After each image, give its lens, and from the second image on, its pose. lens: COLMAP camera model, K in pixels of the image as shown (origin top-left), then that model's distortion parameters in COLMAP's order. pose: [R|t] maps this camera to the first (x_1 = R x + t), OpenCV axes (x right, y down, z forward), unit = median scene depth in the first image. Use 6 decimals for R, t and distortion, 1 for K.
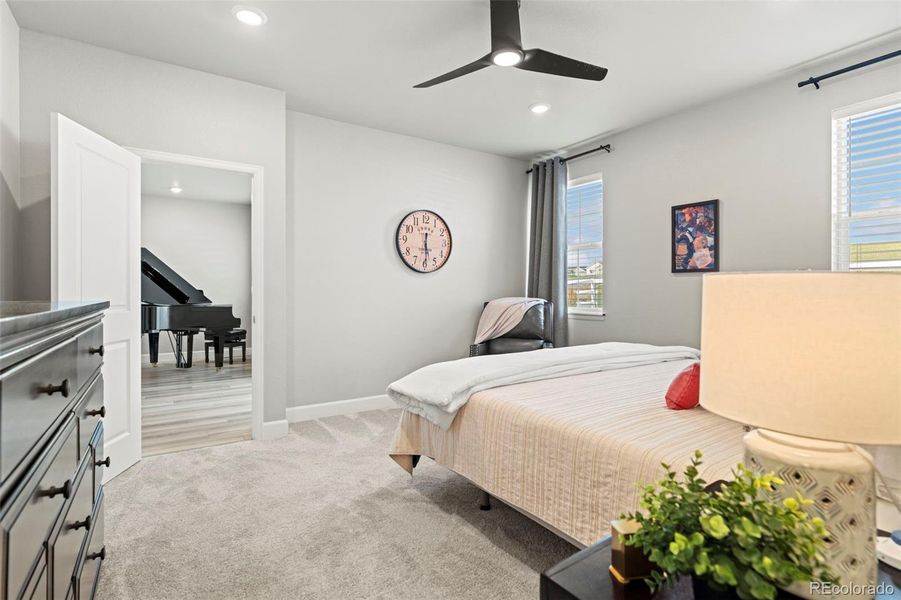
lens RADIAL K [[448.4, 0, 452.3], [0, 448.4, 296.6], [0, 0, 1]] dist [-0.003727, 0.002446]
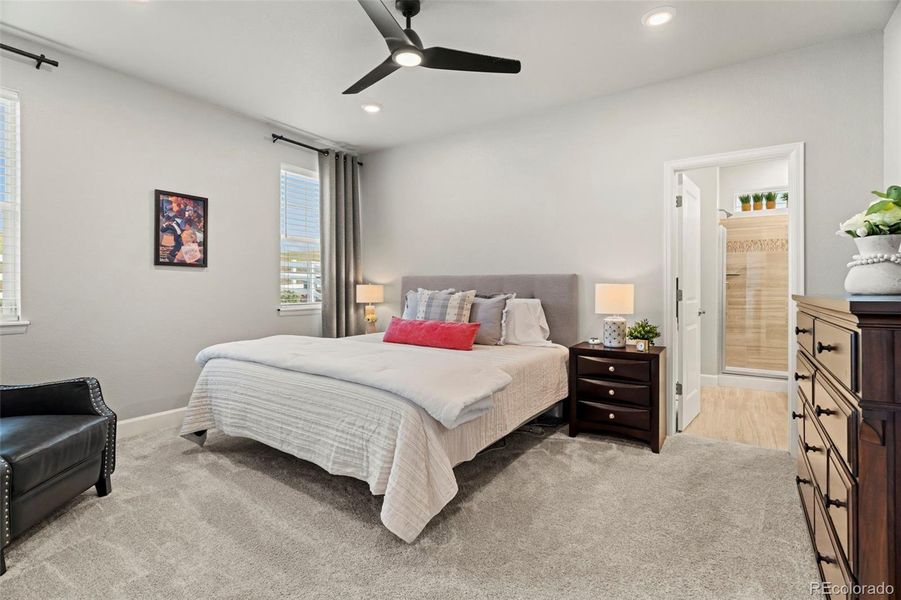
lens RADIAL K [[424.6, 0, 453.3], [0, 424.6, 295.1], [0, 0, 1]] dist [0.002064, 0.000280]
pose [[-0.391395, -0.022687, 0.919943, -0.522673], [0.005170, 0.999626, 0.026852, -0.014246], [-0.920208, 0.015266, -0.391132, 0.820691]]
